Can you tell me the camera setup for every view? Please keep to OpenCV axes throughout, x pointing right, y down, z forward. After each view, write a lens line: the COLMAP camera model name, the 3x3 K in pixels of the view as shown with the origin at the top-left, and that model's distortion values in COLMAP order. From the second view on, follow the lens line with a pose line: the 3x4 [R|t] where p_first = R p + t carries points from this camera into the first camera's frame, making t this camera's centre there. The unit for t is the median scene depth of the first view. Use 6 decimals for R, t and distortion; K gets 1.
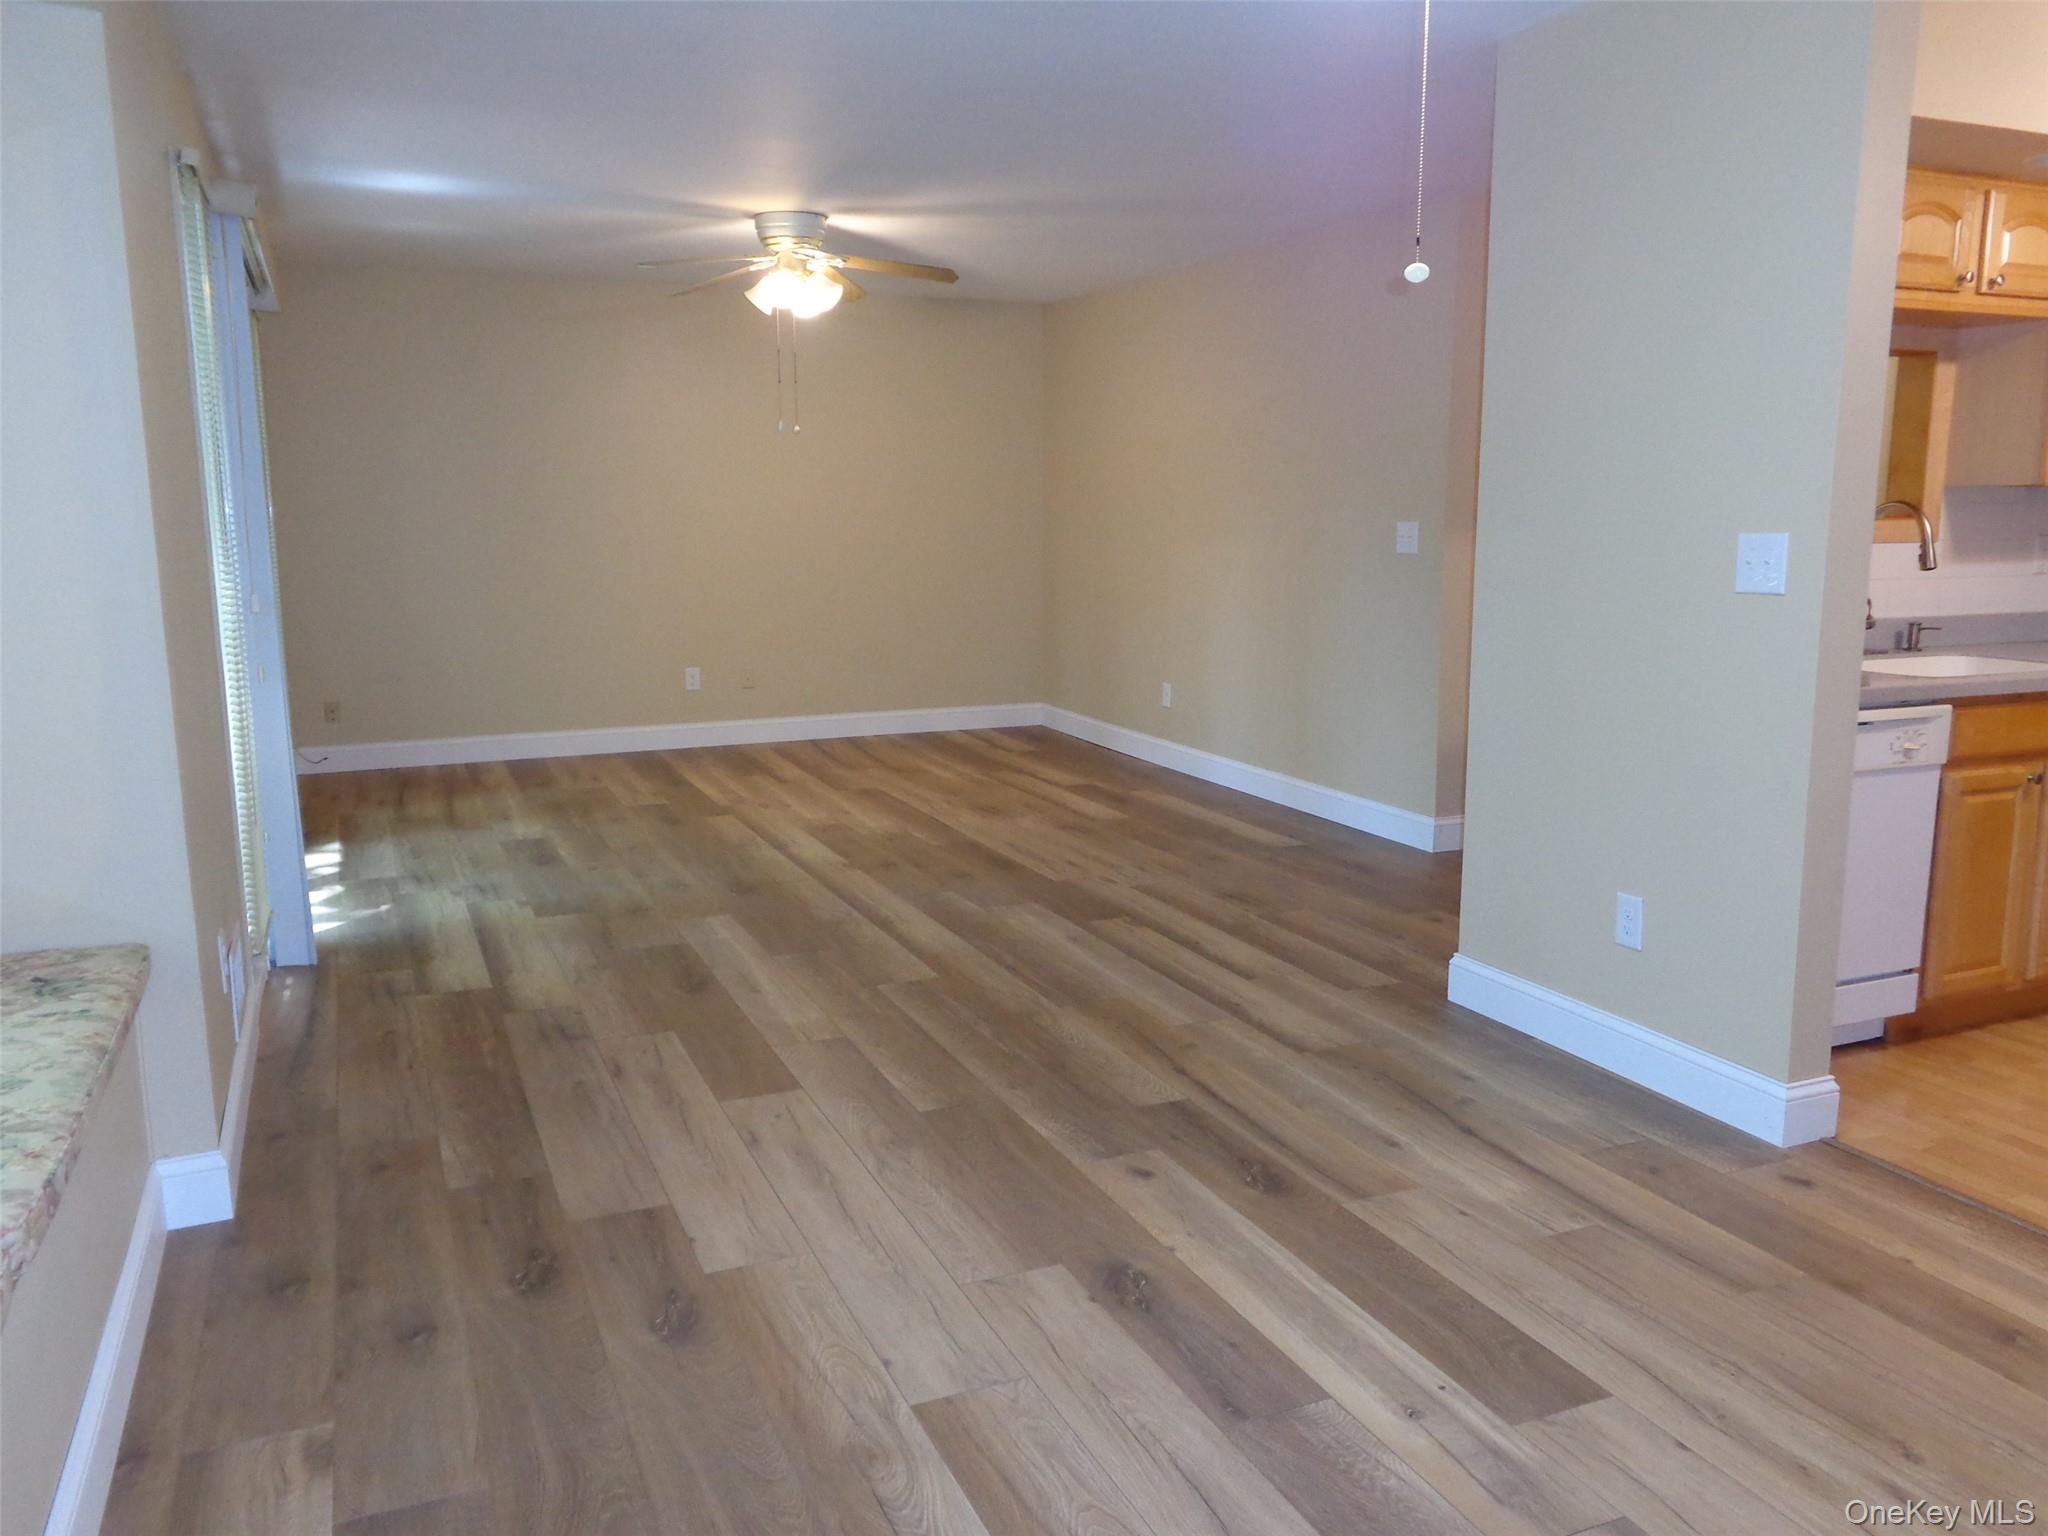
lens RADIAL K [[1547.0, 0, 1024.4], [0, 1547.0, 759.3], [0, 0, 1]] dist [0.001670, 0.005536]
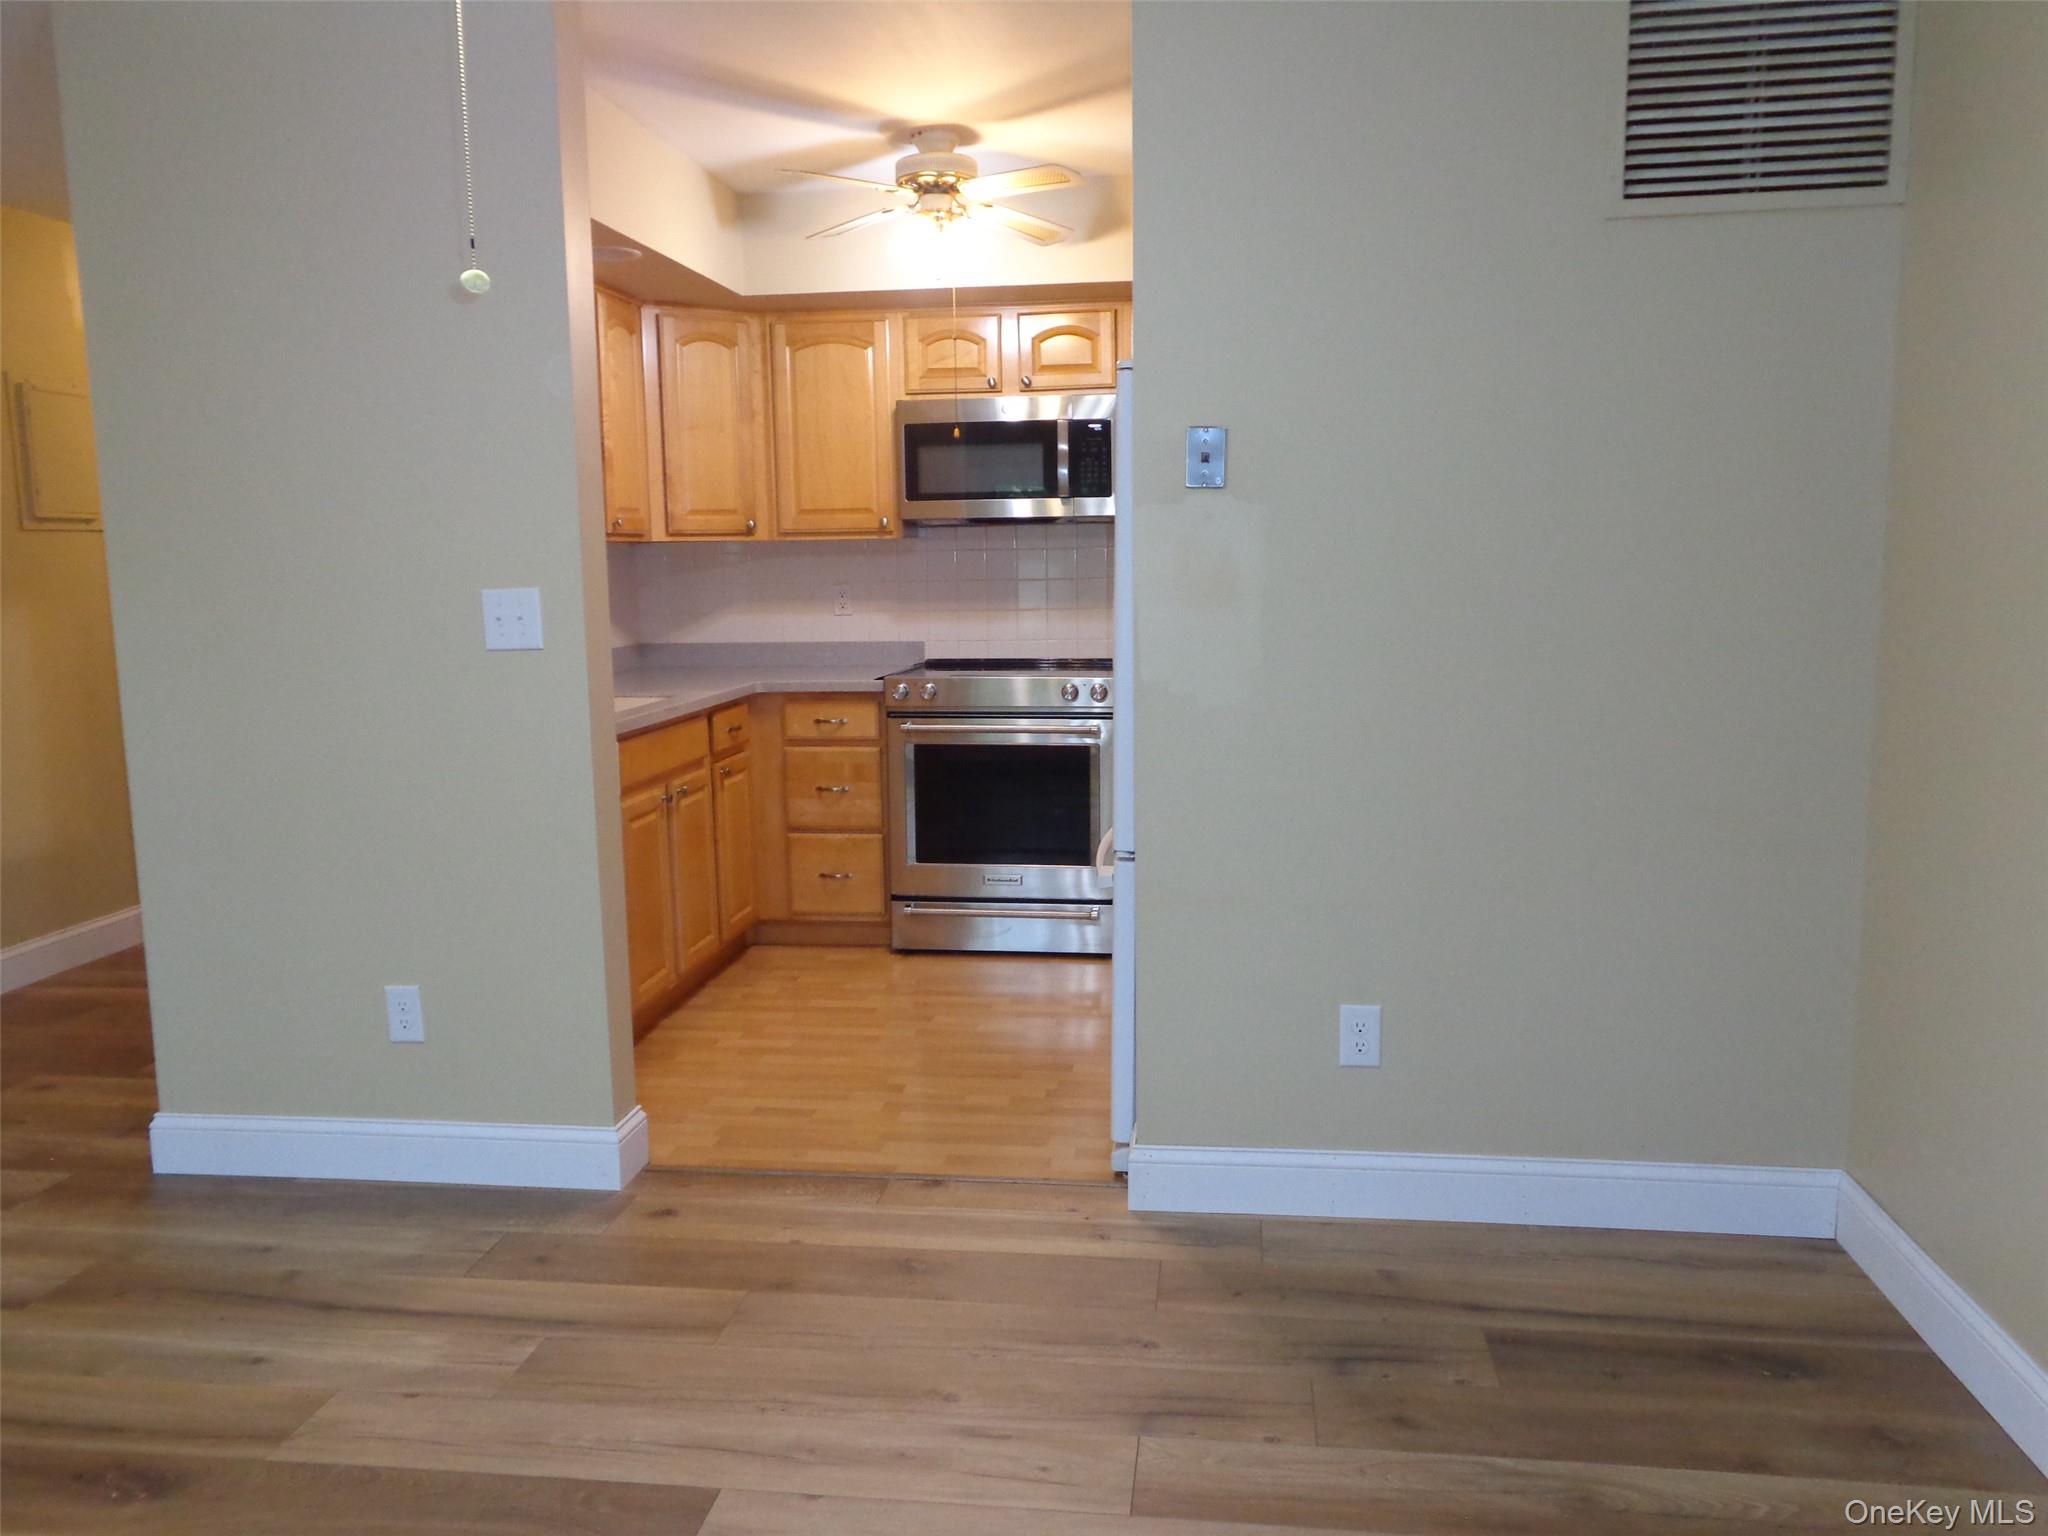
lens RADIAL K [[1547.0, 0, 1024.4], [0, 1547.0, 759.3], [0, 0, 1]] dist [0.001670, 0.005536]
pose [[0.517993, -0.124731, 0.846242, -0.166533], [0.155788, 0.986522, 0.050048, -0.031637], [-0.841078, 0.105910, 0.530443, 0.174375]]
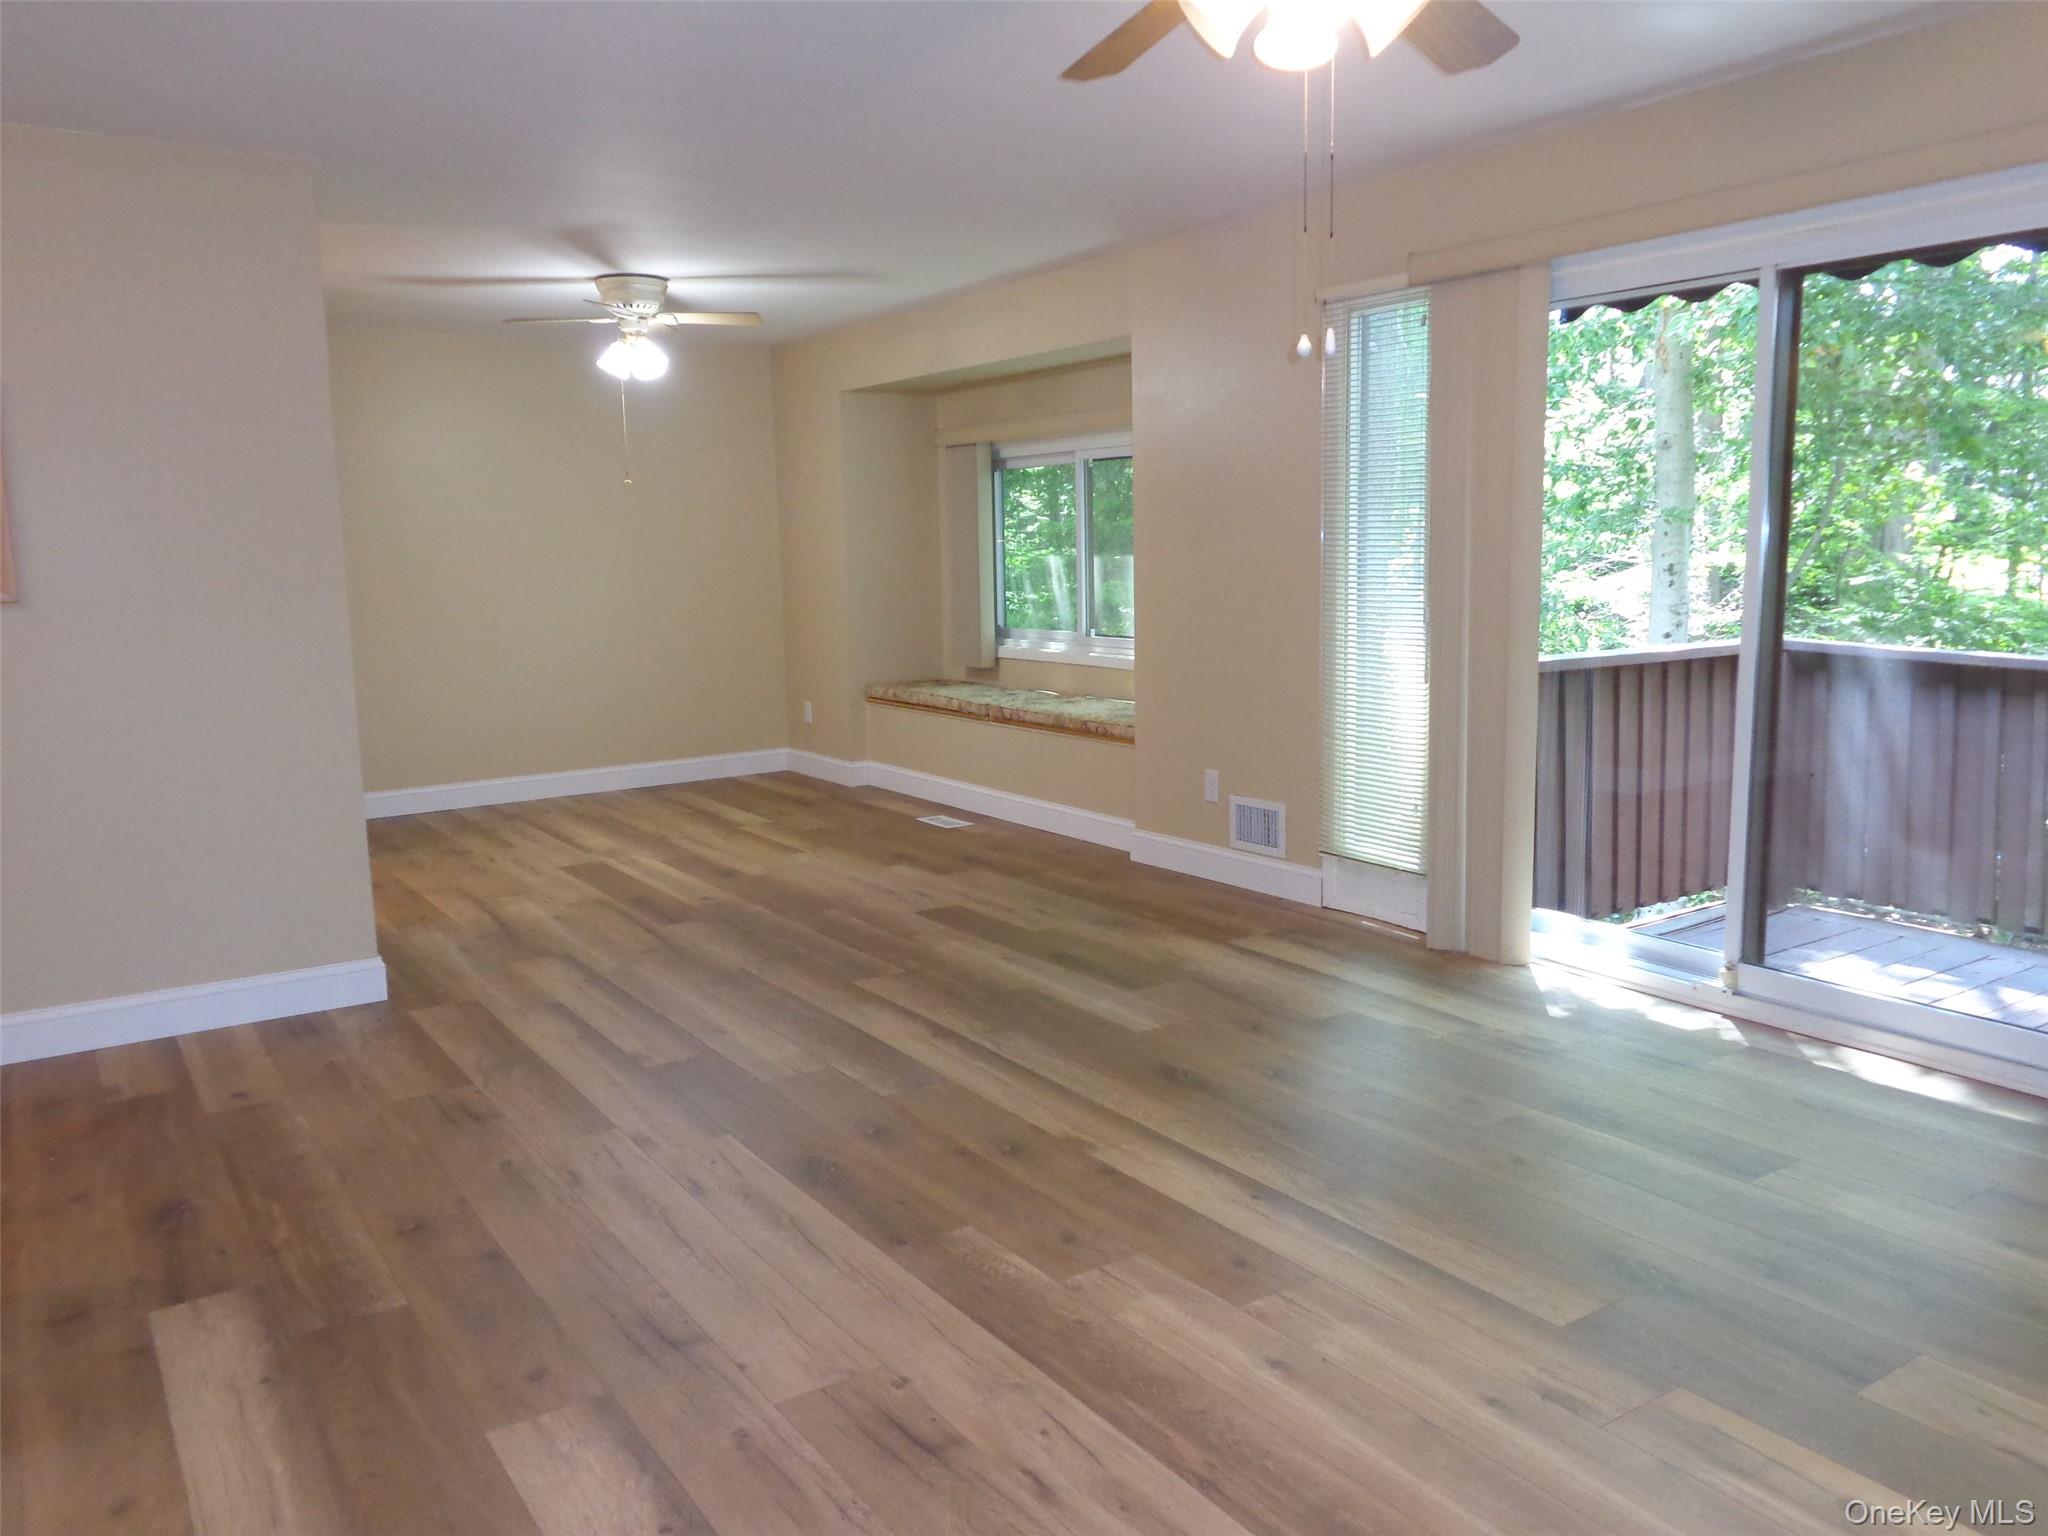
lens RADIAL K [[1553.1, 0, 1029.3], [0, 1553.1, 759.2], [0, 0, 1]] dist [0.007198, -0.000164]
pose [[-0.983603, 0.052602, -0.172508, 0.002335], [-0.000649, 0.955481, 0.295052, -0.374742], [0.180348, 0.290326, -0.939779, 2.287674]]
